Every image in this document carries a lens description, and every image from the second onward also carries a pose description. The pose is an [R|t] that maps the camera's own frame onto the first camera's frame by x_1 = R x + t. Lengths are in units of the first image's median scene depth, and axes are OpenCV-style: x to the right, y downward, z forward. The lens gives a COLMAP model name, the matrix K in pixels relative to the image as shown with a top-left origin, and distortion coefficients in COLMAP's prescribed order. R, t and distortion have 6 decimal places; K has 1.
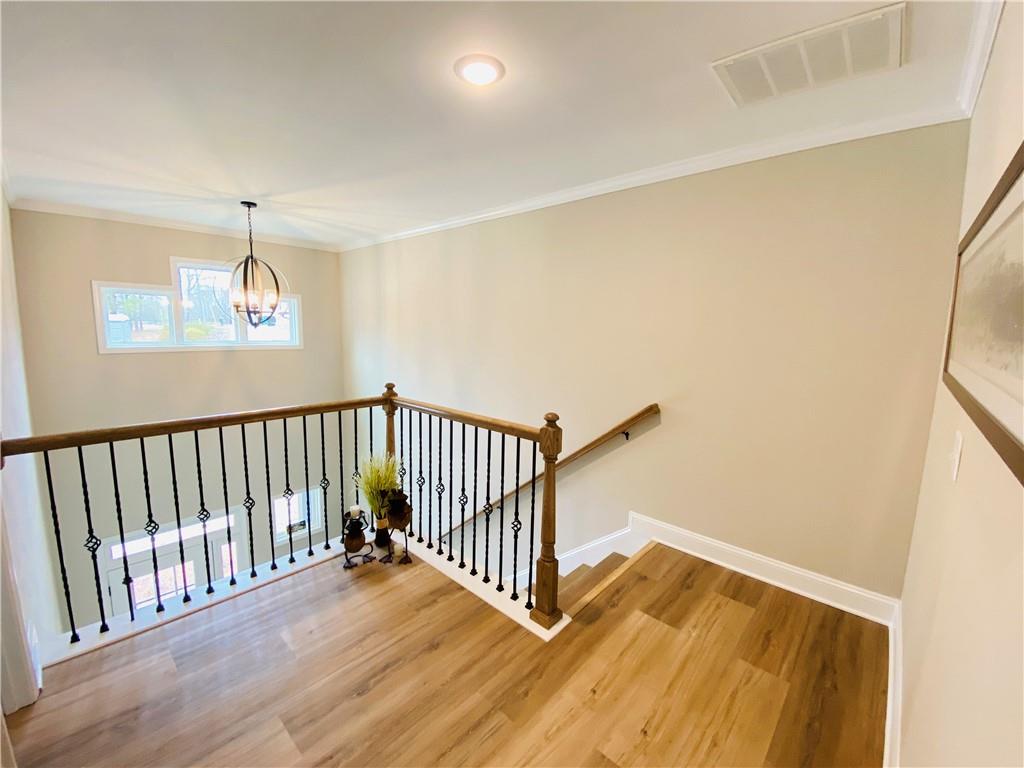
lens RADIAL K [[422.9, 0, 513.4], [0, 422.9, 383.0], [0, 0, 1]] dist [0.003717, -0.001961]
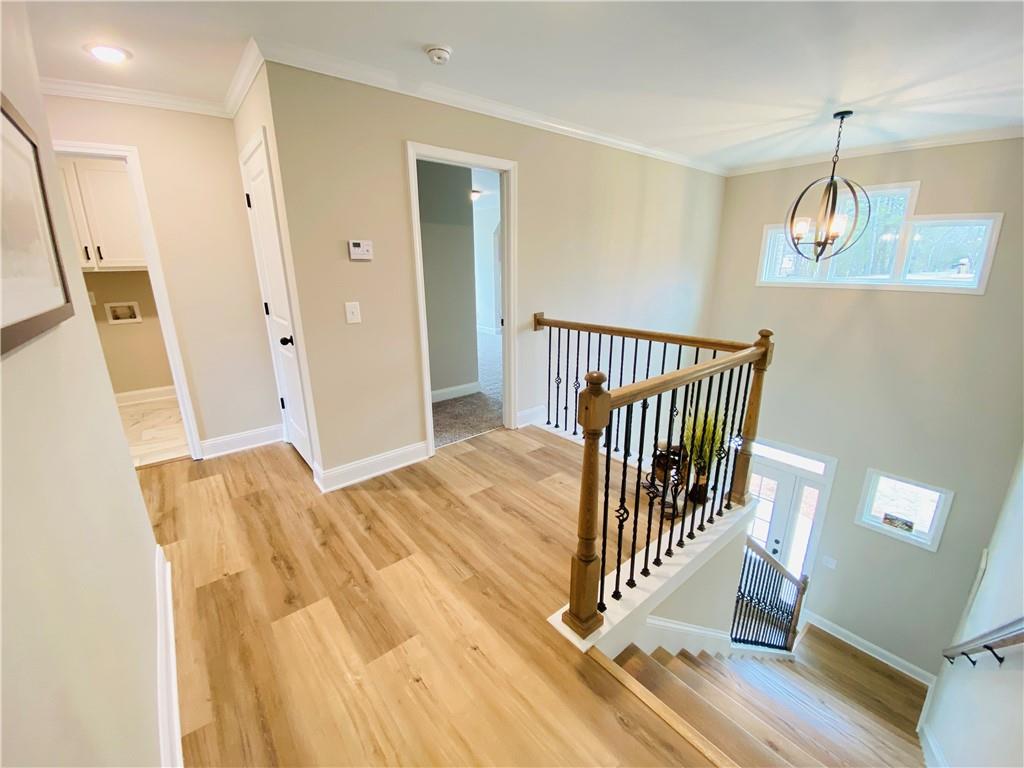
lens RADIAL K [[422.9, 0, 509.7], [0, 422.9, 382.9], [0, 0, 1]] dist [0.003717, -0.001961]
pose [[-0.146636, 0.254324, -0.955938, 0.881547], [-0.129626, 0.953110, 0.273456, -0.094990], [0.980660, 0.164013, -0.106793, 1.025883]]
